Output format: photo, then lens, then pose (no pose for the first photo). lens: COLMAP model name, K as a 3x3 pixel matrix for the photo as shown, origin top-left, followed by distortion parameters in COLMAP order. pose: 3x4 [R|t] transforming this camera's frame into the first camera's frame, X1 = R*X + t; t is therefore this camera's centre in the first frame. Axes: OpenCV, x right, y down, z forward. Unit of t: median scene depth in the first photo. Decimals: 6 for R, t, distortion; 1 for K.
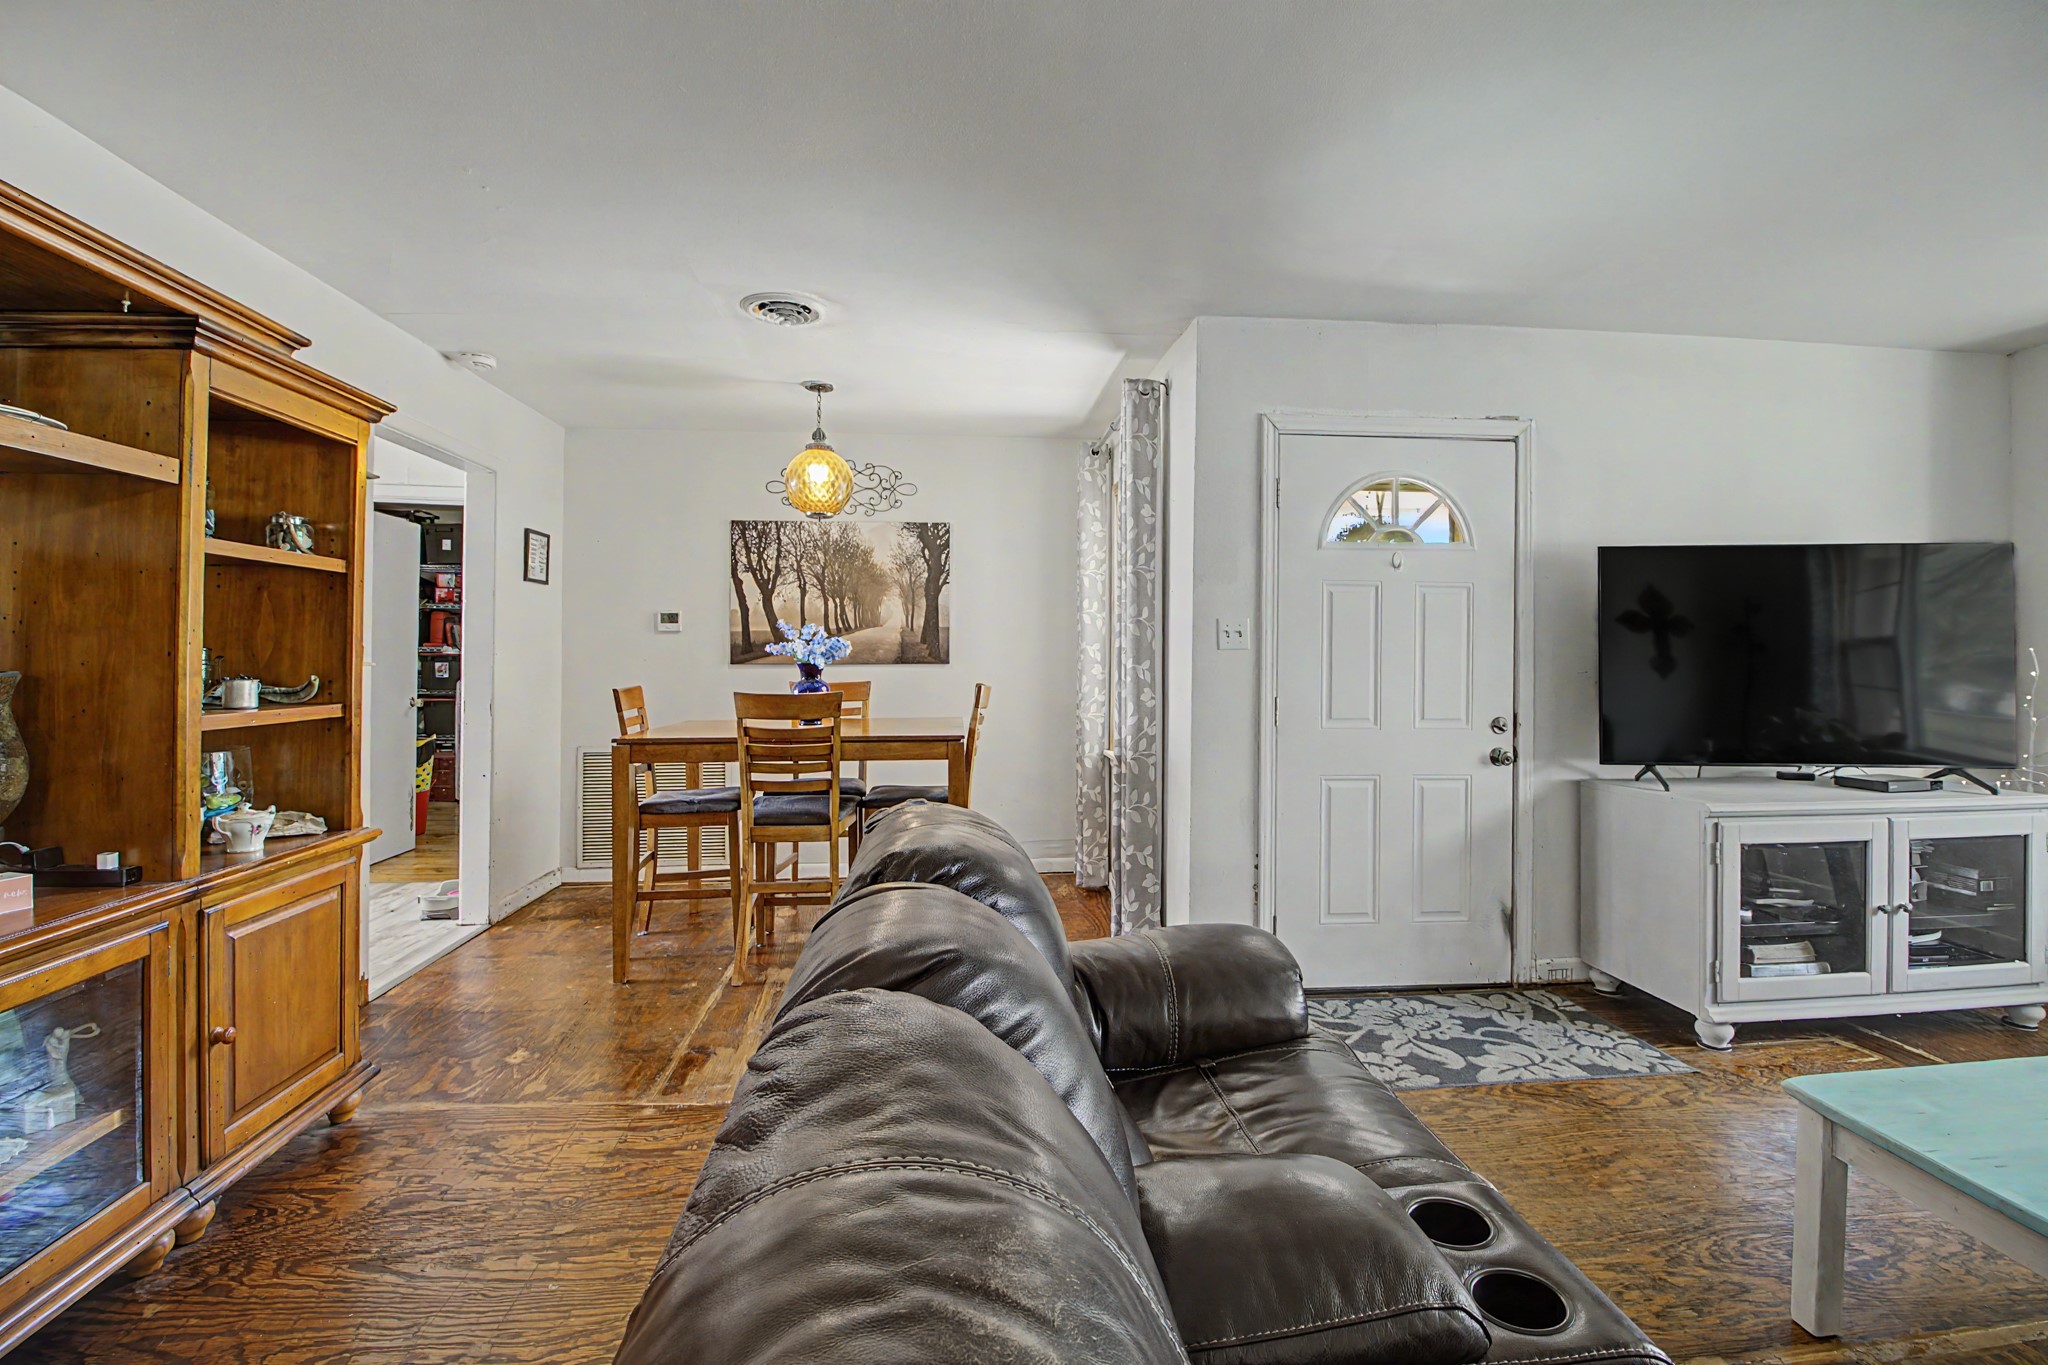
lens RADIAL K [[935.1, 0, 1024.1], [0, 935.1, 652.3], [0, 0, 1]] dist [-0.008215, -0.008381]
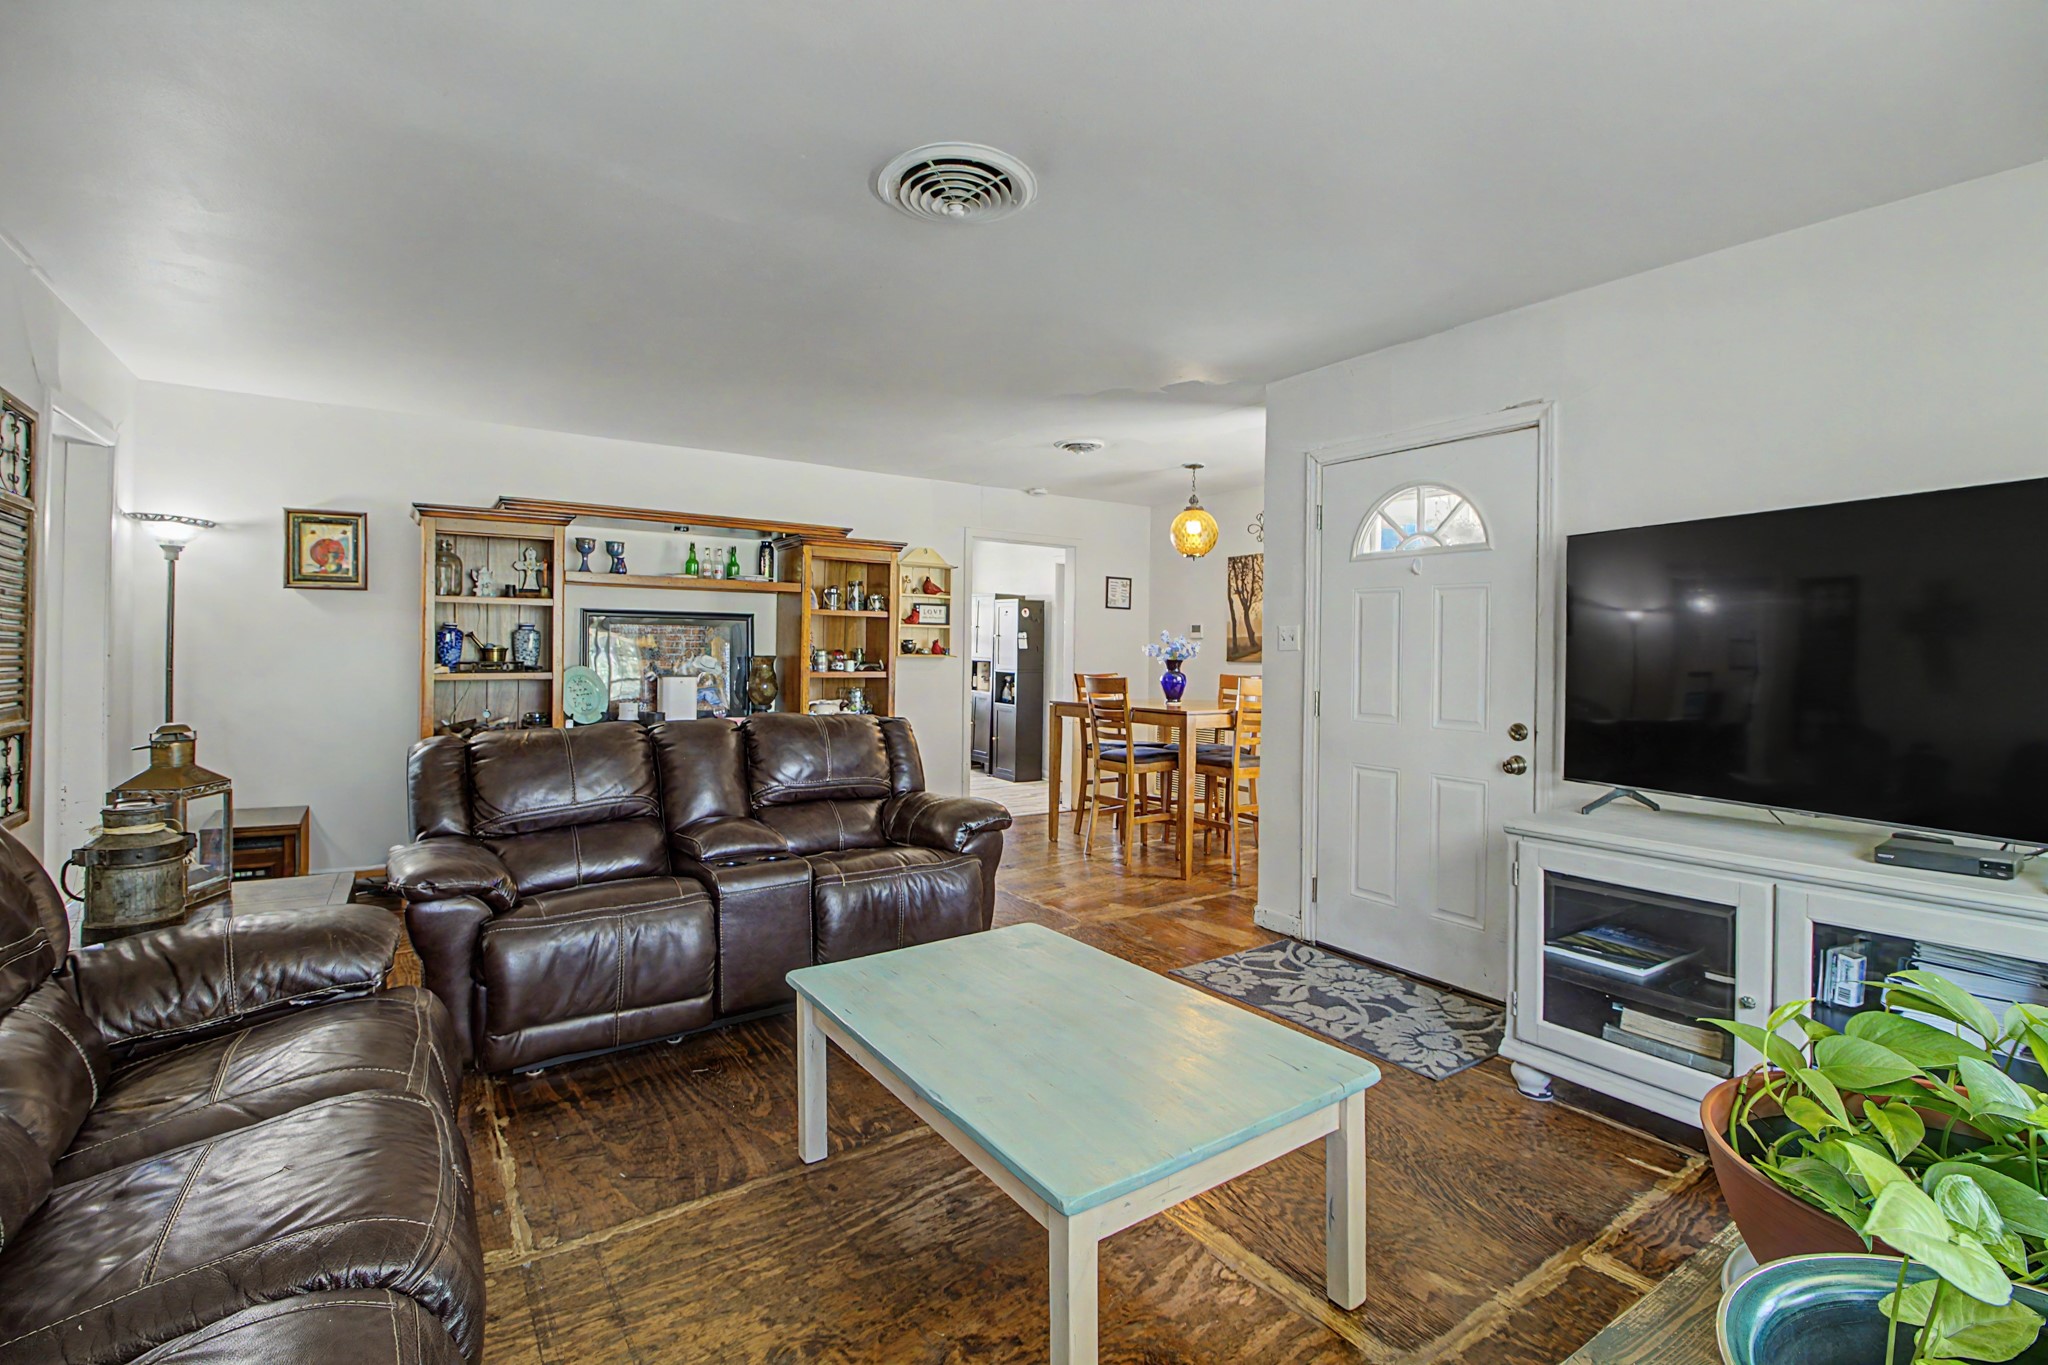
lens RADIAL K [[935.1, 0, 1027.8], [0, 935.1, 673.0], [0, 0, 1]] dist [-0.008215, -0.008381]
pose [[0.481617, 0.022835, -0.876084, 1.035570], [-0.006101, 0.999724, 0.022704, 0.000192], [0.876361, -0.005590, 0.481623, 0.104927]]
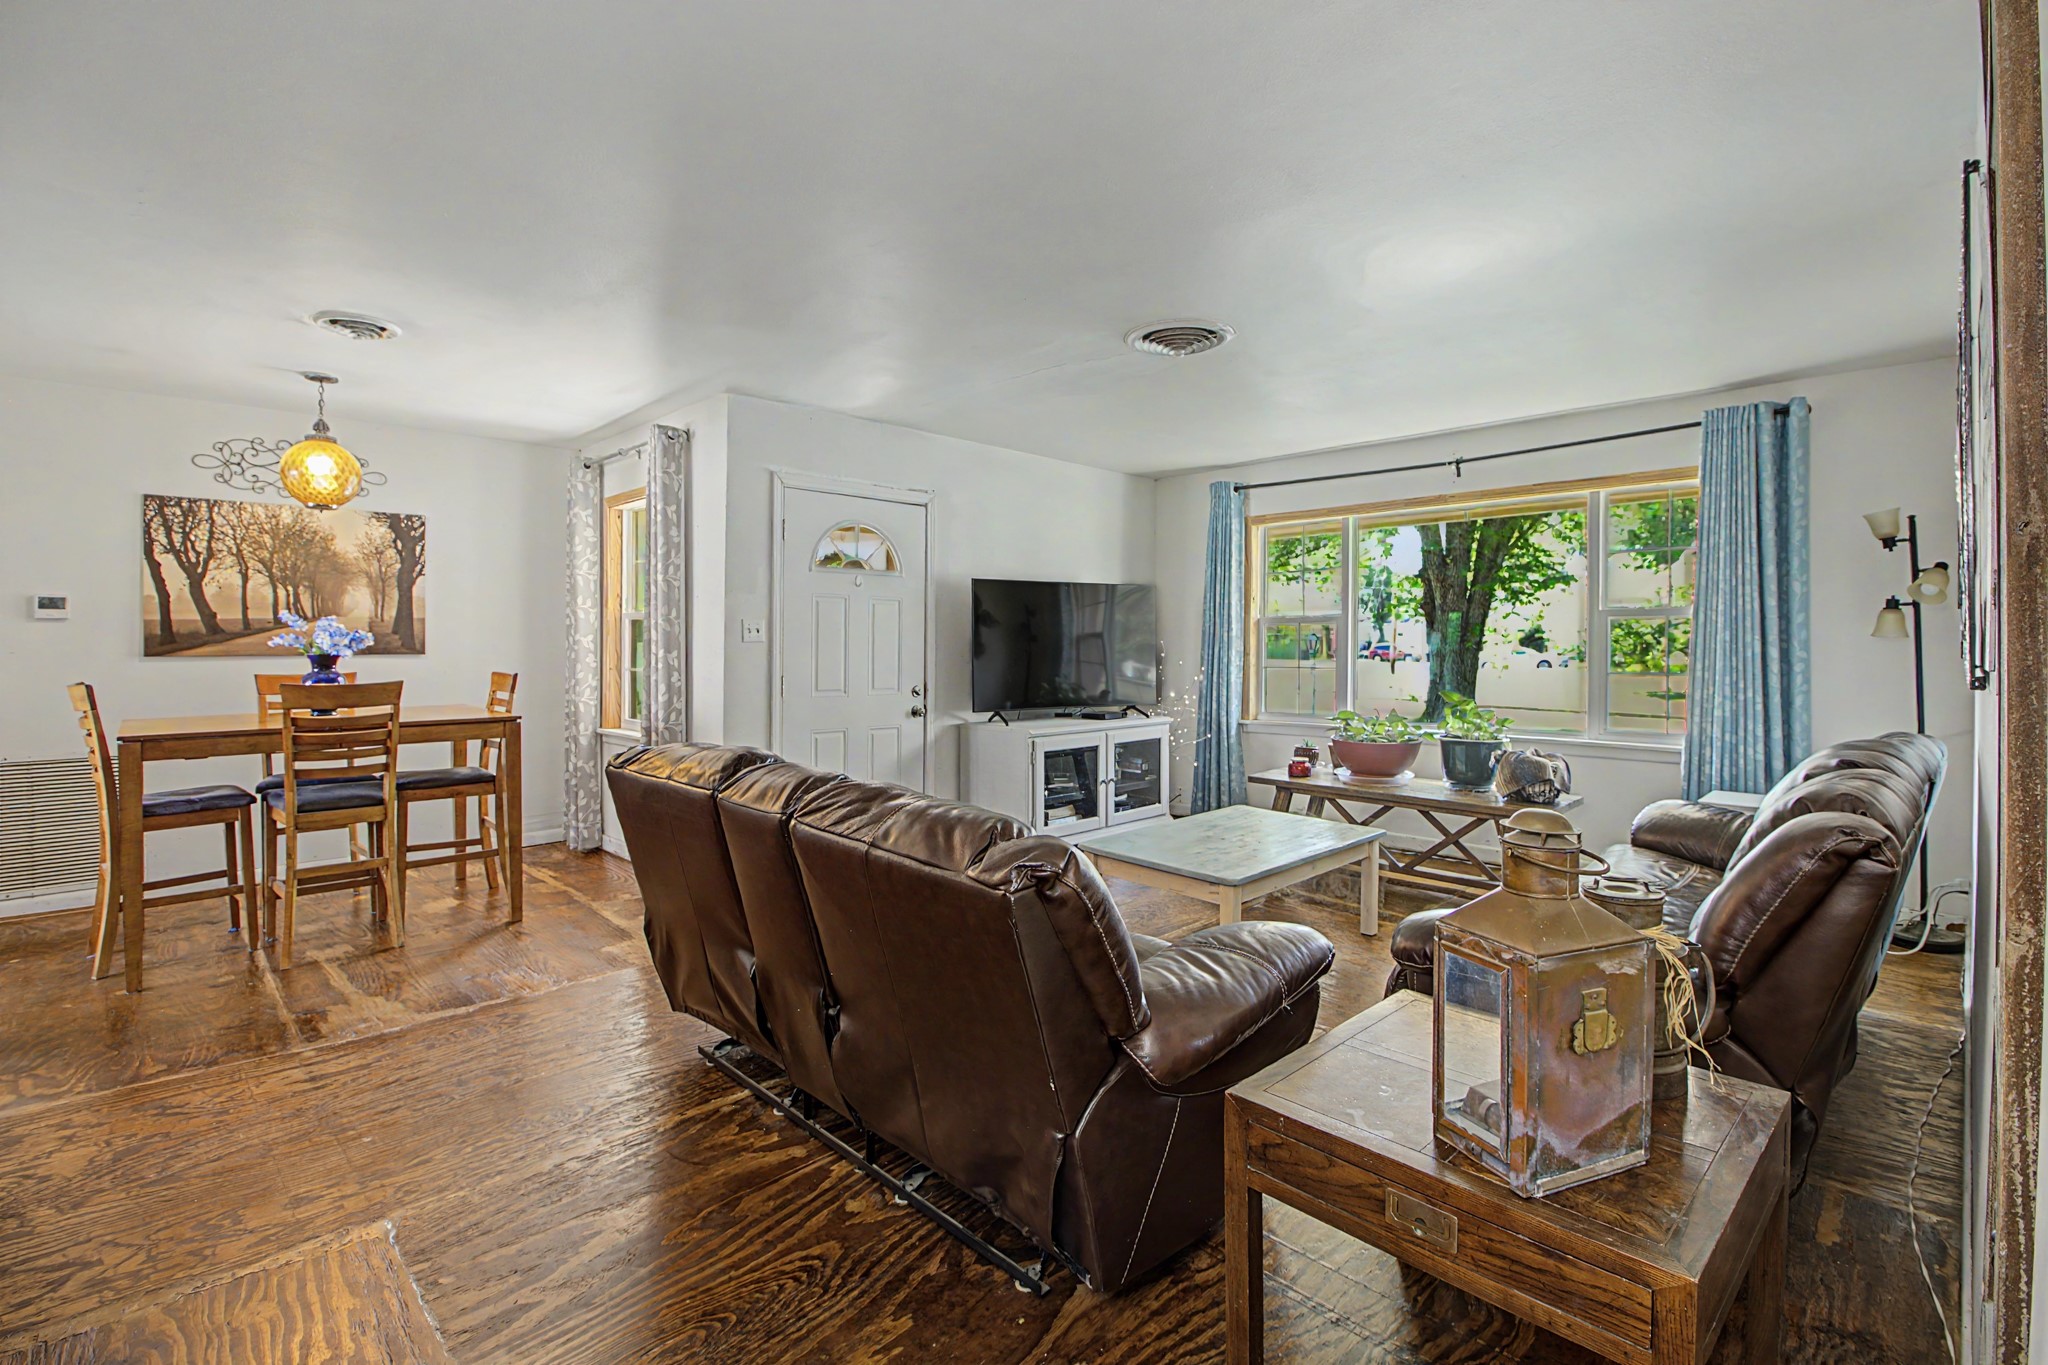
lens RADIAL K [[935.1, 0, 1026.3], [0, 935.1, 653.4], [0, 0, 1]] dist [-0.008215, -0.008381]
pose [[0.772501, -0.008032, 0.634963, -0.305308], [-0.001371, 0.999897, 0.014317, -0.005710], [-0.635012, -0.011930, 0.772410, -0.282022]]
